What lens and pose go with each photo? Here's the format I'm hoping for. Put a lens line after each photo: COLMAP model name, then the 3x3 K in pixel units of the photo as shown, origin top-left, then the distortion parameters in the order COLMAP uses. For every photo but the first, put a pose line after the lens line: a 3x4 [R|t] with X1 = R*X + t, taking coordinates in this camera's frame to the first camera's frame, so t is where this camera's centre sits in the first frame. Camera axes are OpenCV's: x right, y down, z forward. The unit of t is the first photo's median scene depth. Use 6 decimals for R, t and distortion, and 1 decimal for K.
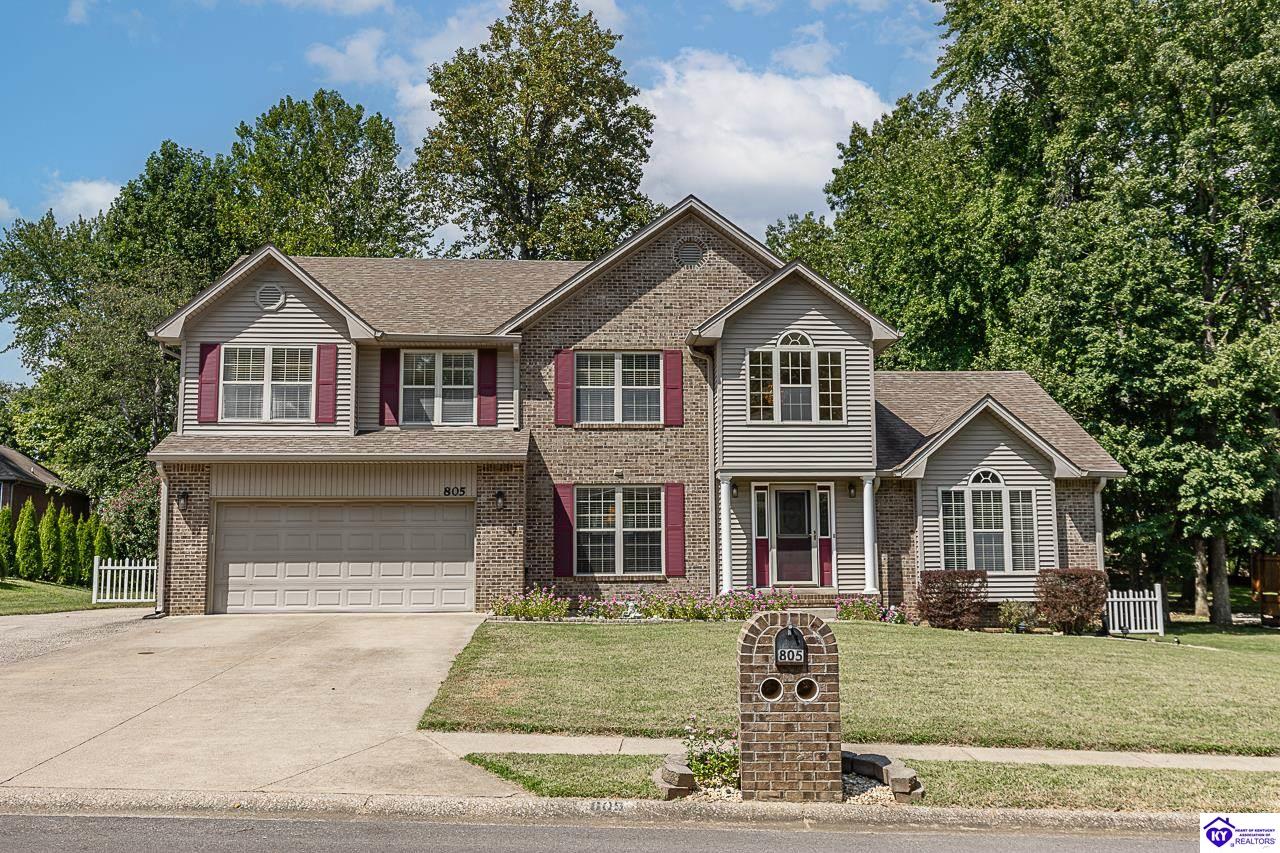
lens RADIAL K [[1177.3, 0, 638.9], [0, 1177.3, 425.1], [0, 0, 1]] dist [0.006873, 0.000000]
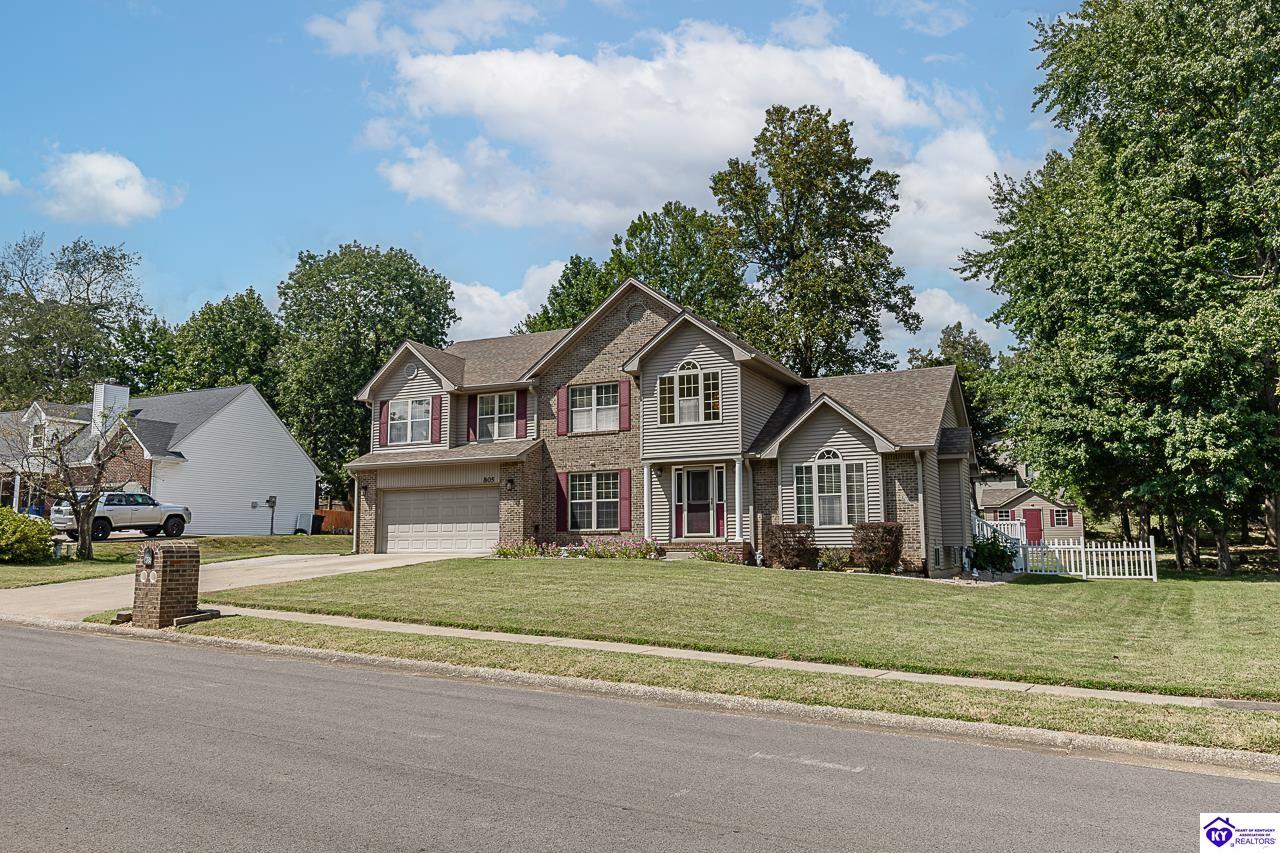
lens RADIAL K [[917.5, 0, 666.9], [0, 917.5, 422.9], [0, 0, 1]] dist [0.003569, -0.000837]
pose [[0.871963, -0.065020, -0.485236, 0.650556], [0.065713, 0.997717, -0.015605, 0.012581], [0.485142, -0.018280, 0.874244, 0.002702]]
